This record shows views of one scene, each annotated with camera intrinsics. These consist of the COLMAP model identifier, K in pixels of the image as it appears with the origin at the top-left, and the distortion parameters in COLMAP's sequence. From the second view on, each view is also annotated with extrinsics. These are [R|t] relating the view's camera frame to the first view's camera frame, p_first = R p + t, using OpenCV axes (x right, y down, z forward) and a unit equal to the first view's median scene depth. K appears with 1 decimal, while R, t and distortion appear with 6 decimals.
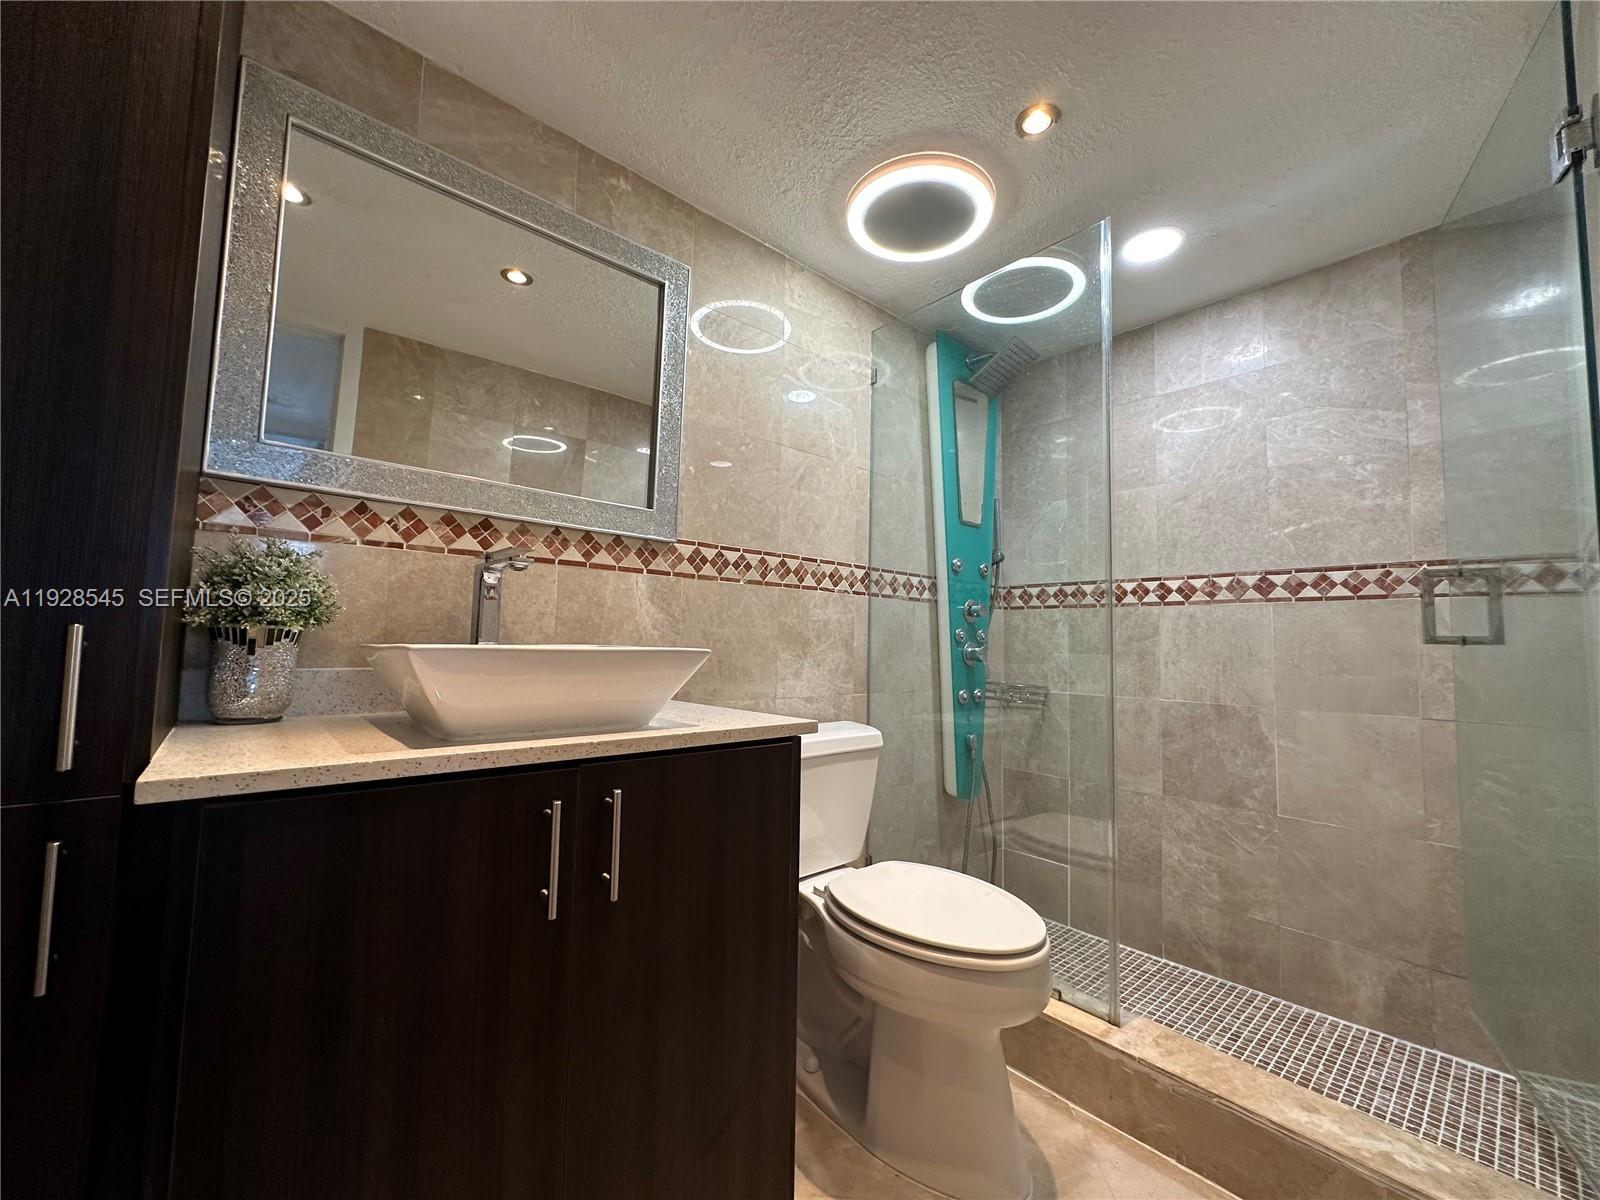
lens RADIAL K [[638.3, 0, 800.9], [0, 638.3, 601.5], [0, 0, 1]] dist [-0.002857, 0.000729]
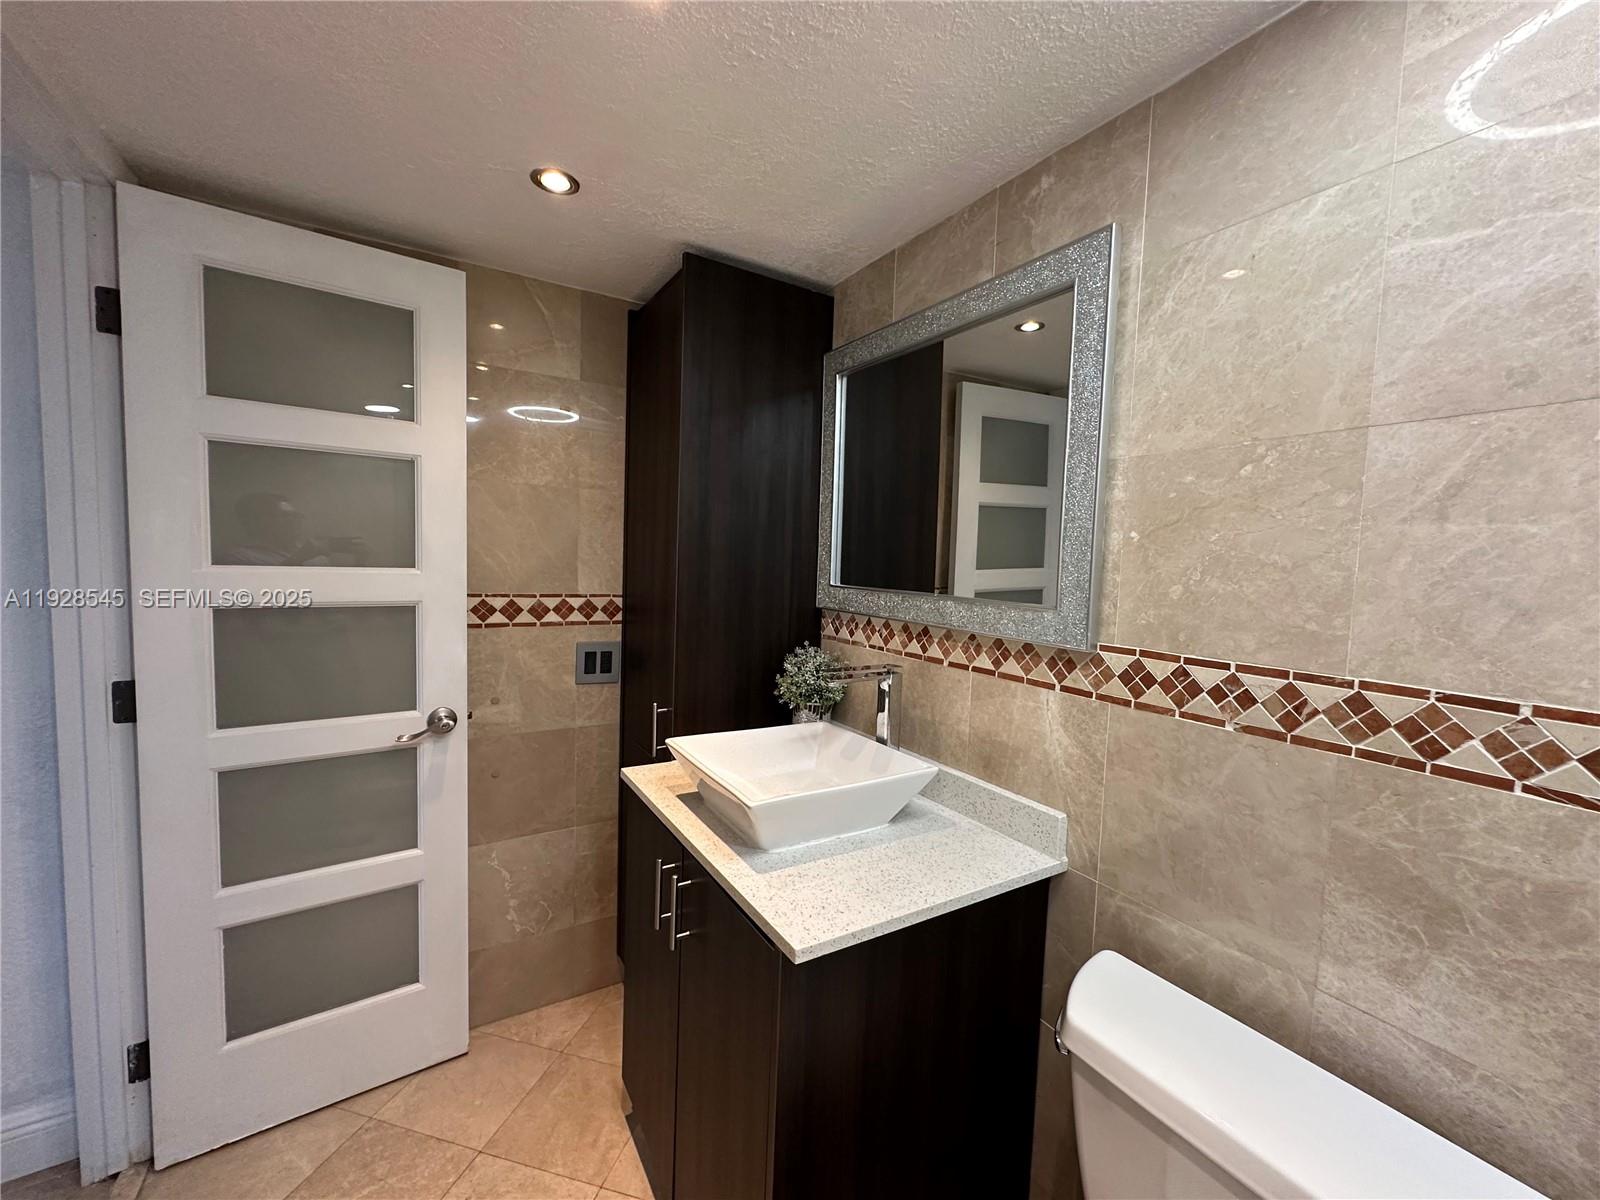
lens RADIAL K [[638.3, 0, 800.9], [0, 638.3, 601.5], [0, 0, 1]] dist [-0.002857, 0.000729]
pose [[-0.167426, 0.038821, -0.985120, 0.486276], [0.031058, 0.998936, 0.034087, -0.163489], [0.985395, -0.024888, -0.168453, 0.731491]]
